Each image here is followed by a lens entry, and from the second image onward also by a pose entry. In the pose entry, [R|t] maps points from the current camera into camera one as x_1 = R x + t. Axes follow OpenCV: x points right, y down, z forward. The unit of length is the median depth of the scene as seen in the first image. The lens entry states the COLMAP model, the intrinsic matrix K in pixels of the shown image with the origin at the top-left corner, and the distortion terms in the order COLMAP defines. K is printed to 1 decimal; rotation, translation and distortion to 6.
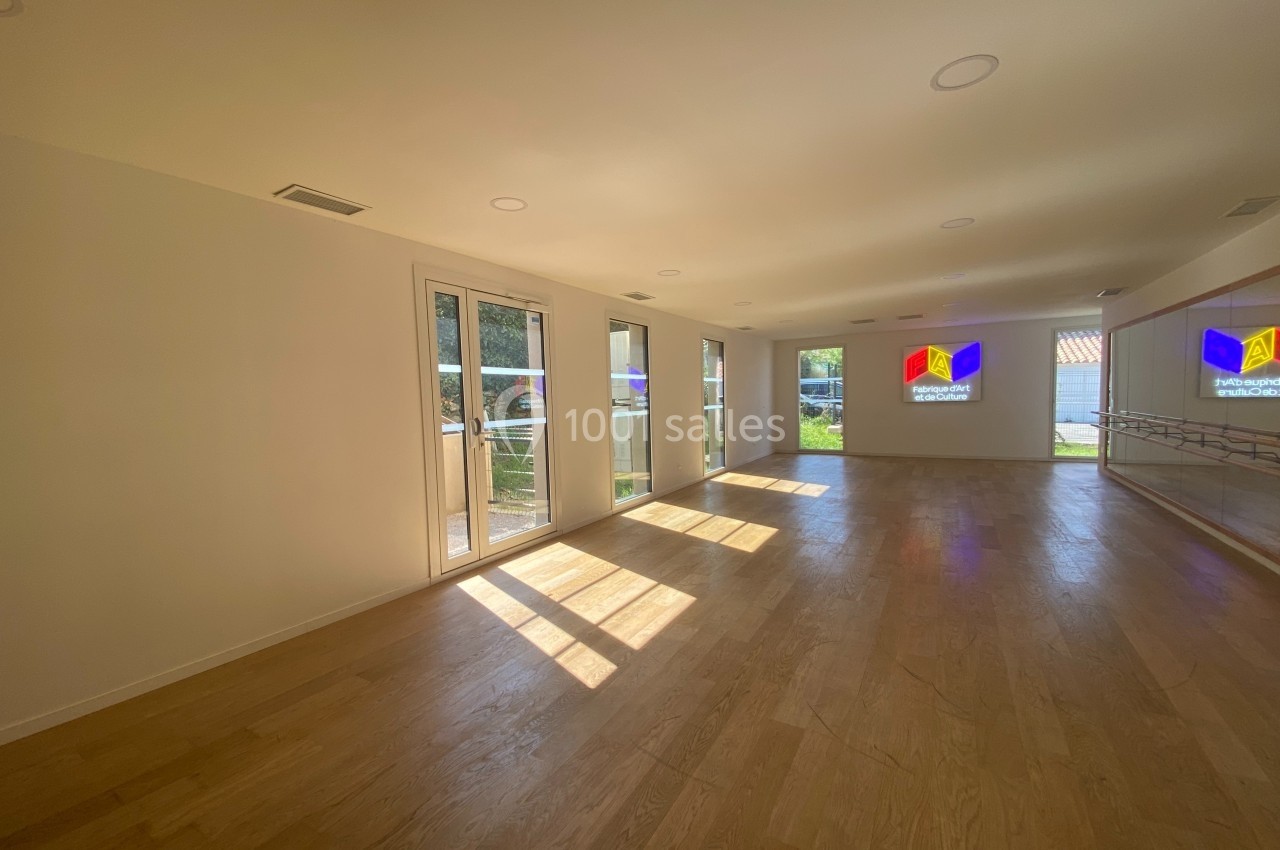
lens RADIAL K [[521.6, 0, 634.7], [0, 521.6, 428.6], [0, 0, 1]] dist [-0.000575, -0.000649]
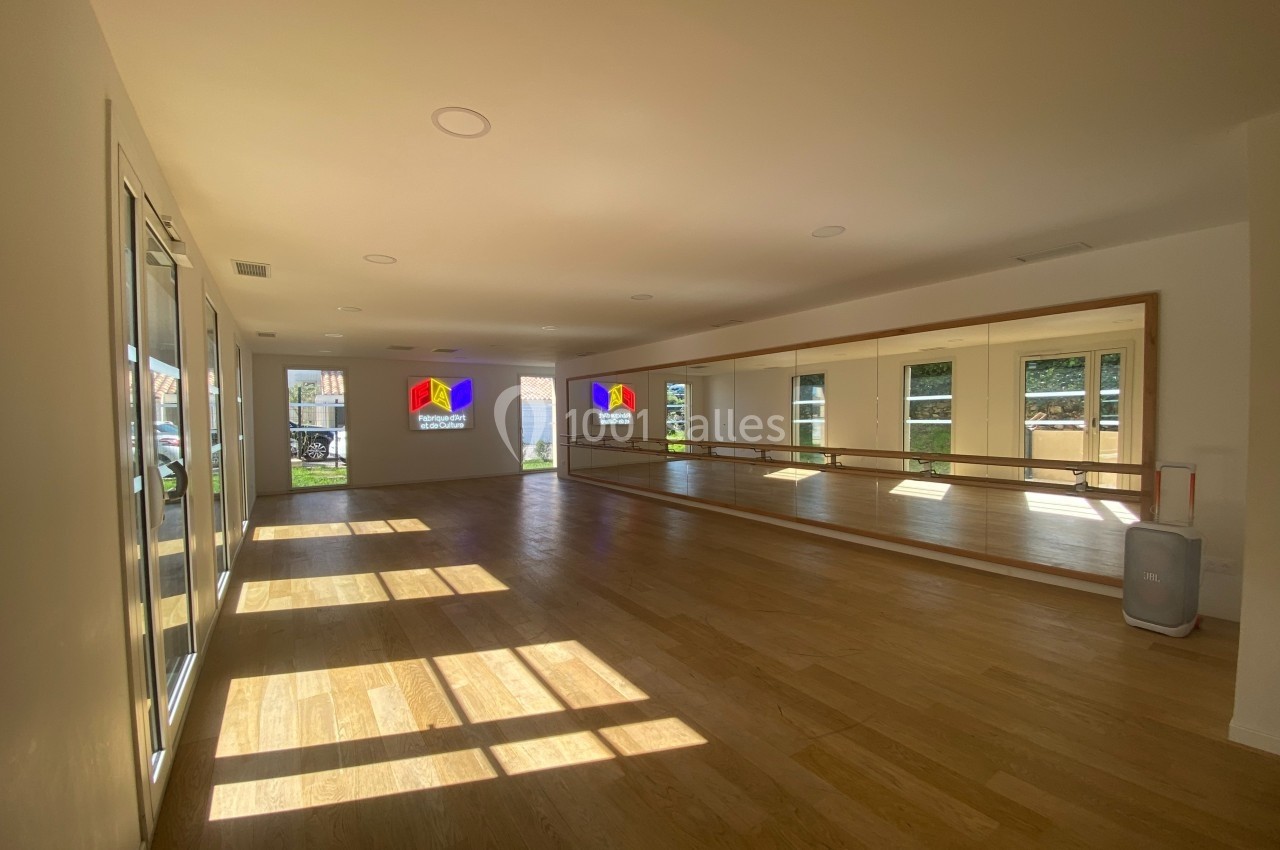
lens RADIAL K [[510.2, 0, 638.0], [0, 510.2, 455.8], [0, 0, 1]] dist [0.000598, -0.000059]
pose [[0.420805, -0.057933, 0.905299, -0.238255], [0.061034, 0.997505, 0.035463, -0.010348], [-0.905095, 0.040331, 0.423291, 0.186085]]
